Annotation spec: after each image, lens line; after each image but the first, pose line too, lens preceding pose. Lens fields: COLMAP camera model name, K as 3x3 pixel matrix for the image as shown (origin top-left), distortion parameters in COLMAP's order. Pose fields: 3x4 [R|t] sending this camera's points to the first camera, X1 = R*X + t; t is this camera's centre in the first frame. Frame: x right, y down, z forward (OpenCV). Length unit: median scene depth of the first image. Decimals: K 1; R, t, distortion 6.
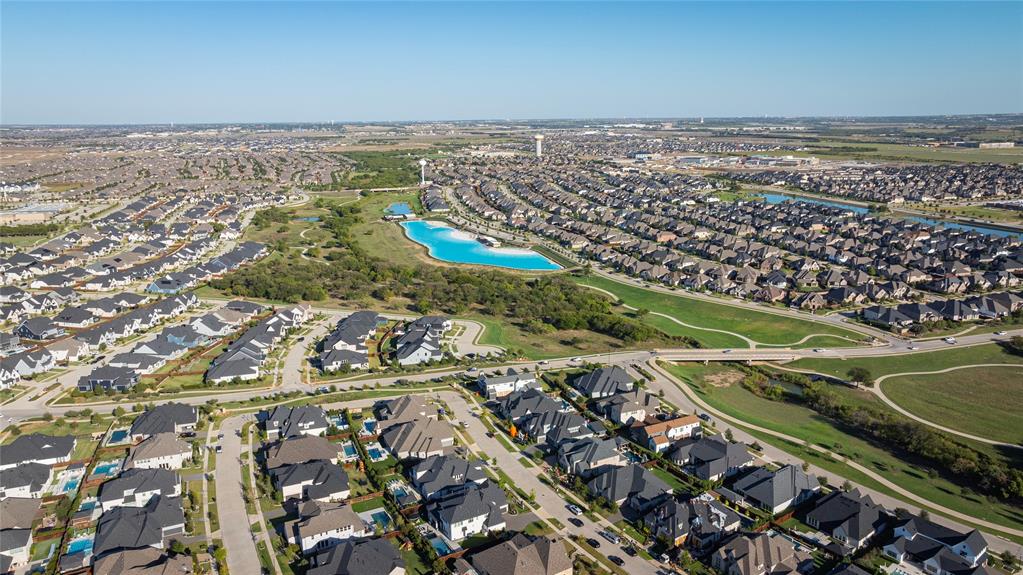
lens RADIAL K [[718.5, 0, 511.7], [0, 718.5, 288.9], [0, 0, 1]] dist [-0.010913, 0.008304]
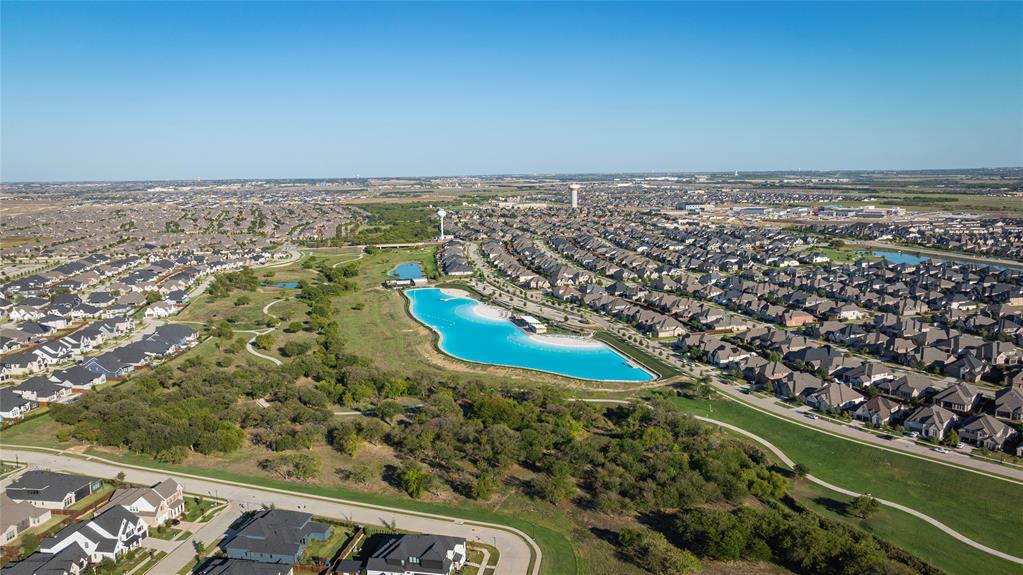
lens RADIAL K [[718.5, 0, 510.9], [0, 718.5, 286.7], [0, 0, 1]] dist [-0.010913, 0.008304]
pose [[0.999311, 0.002133, -0.037046, -0.016419], [-0.005021, 0.996937, -0.078048, -0.033420], [0.036766, 0.078180, 0.996261, 0.226701]]
